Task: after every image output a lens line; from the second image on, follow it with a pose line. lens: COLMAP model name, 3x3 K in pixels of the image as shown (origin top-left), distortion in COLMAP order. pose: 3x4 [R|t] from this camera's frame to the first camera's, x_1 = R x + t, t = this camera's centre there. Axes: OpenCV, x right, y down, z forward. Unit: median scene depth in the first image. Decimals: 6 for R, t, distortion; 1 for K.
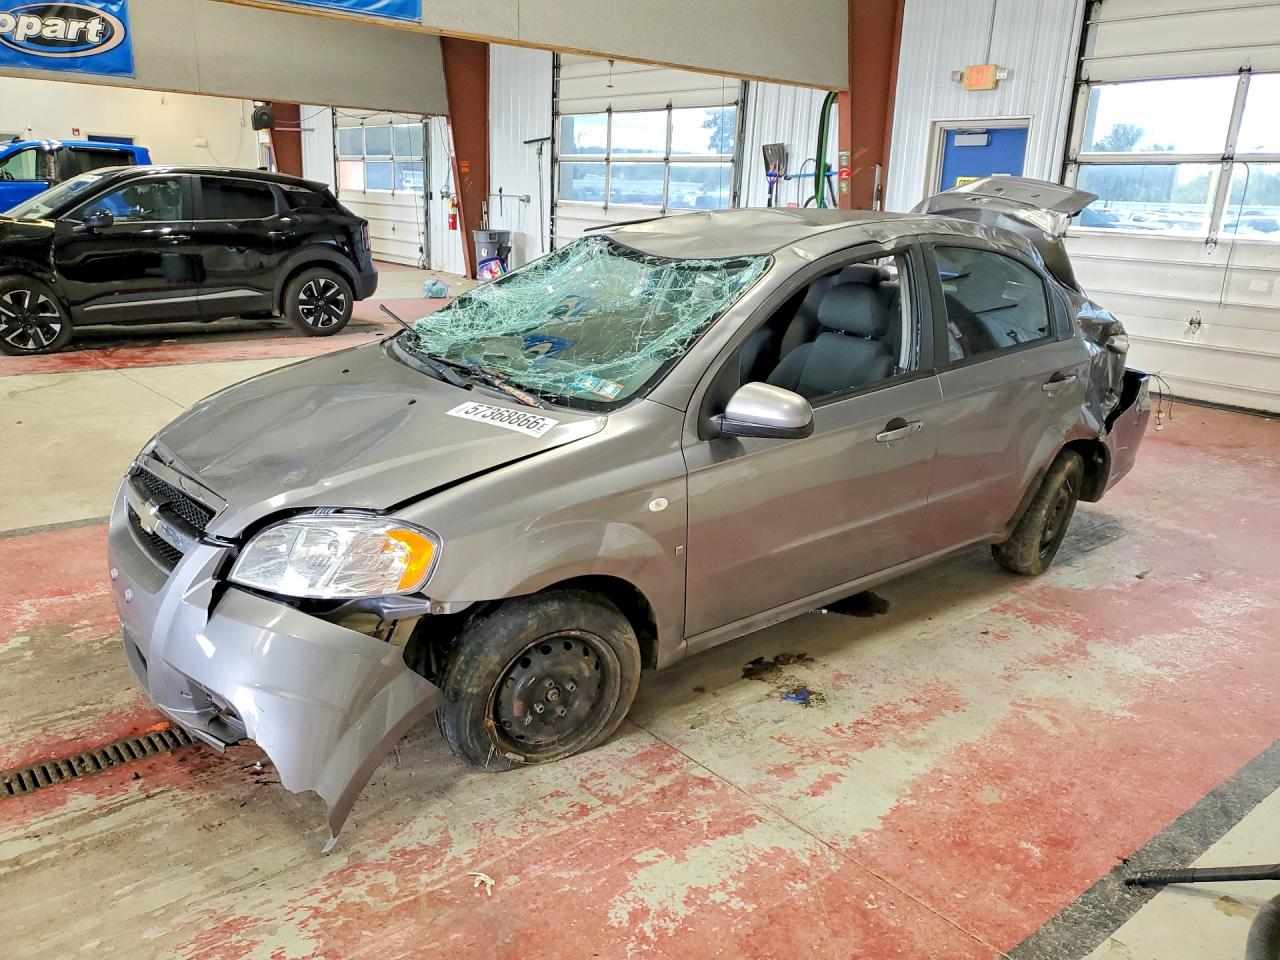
lens RADIAL K [[1021.7, 0, 640.0], [0, 1021.7, 480.0], [0, 0, 1]] dist [-0.014460, -0.011493]
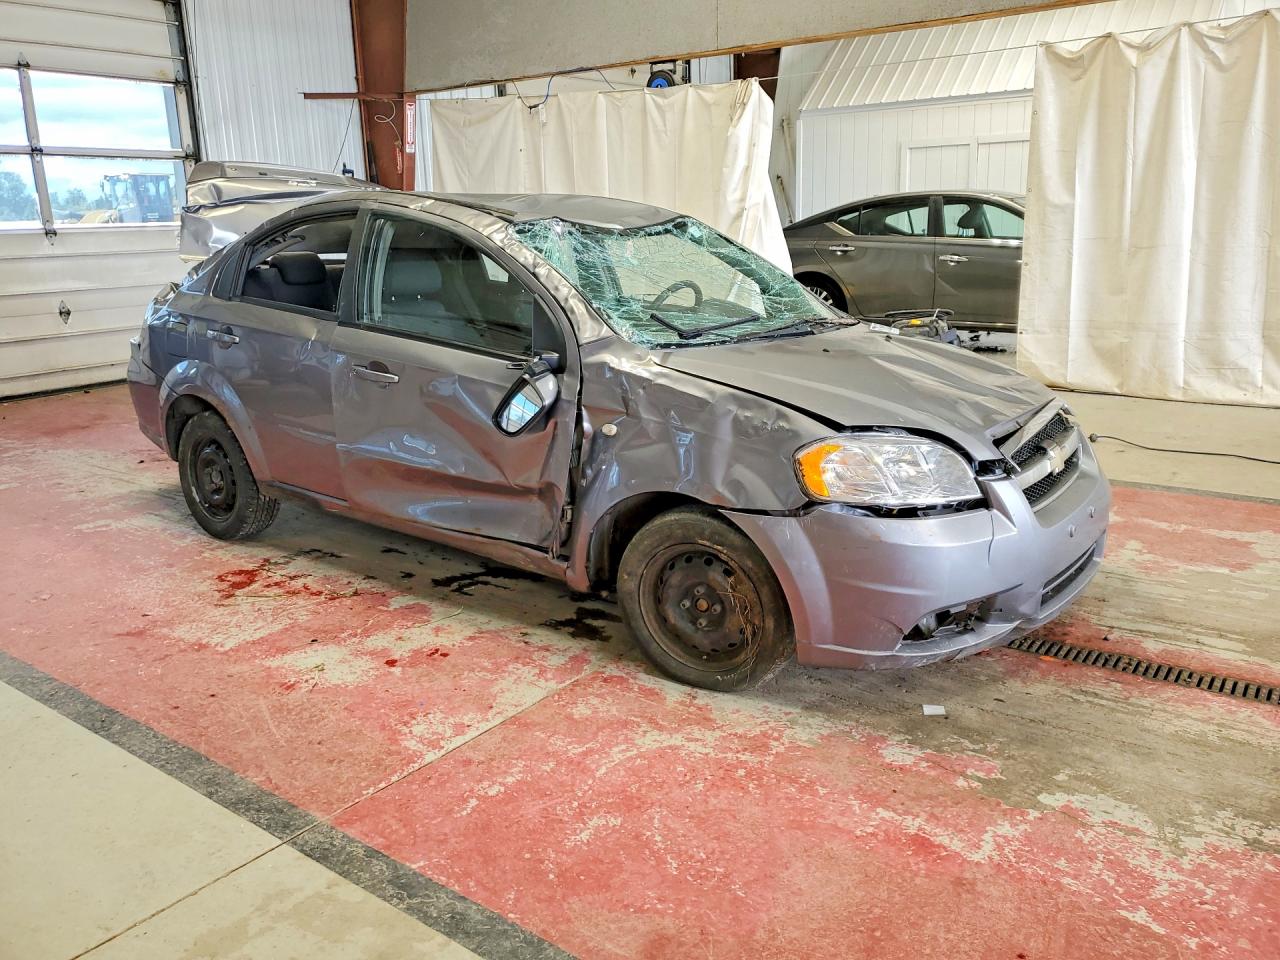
lens RADIAL K [[994.5, 0, 640.0], [0, 994.5, 480.0], [0, 0, 1]] dist [0.002507, 0.013287]
pose [[-0.254400, -0.292482, 0.921811, -1.171083], [0.280189, 0.890000, 0.359715, -0.410298], [-0.925621, 0.349793, -0.144465, 1.336650]]
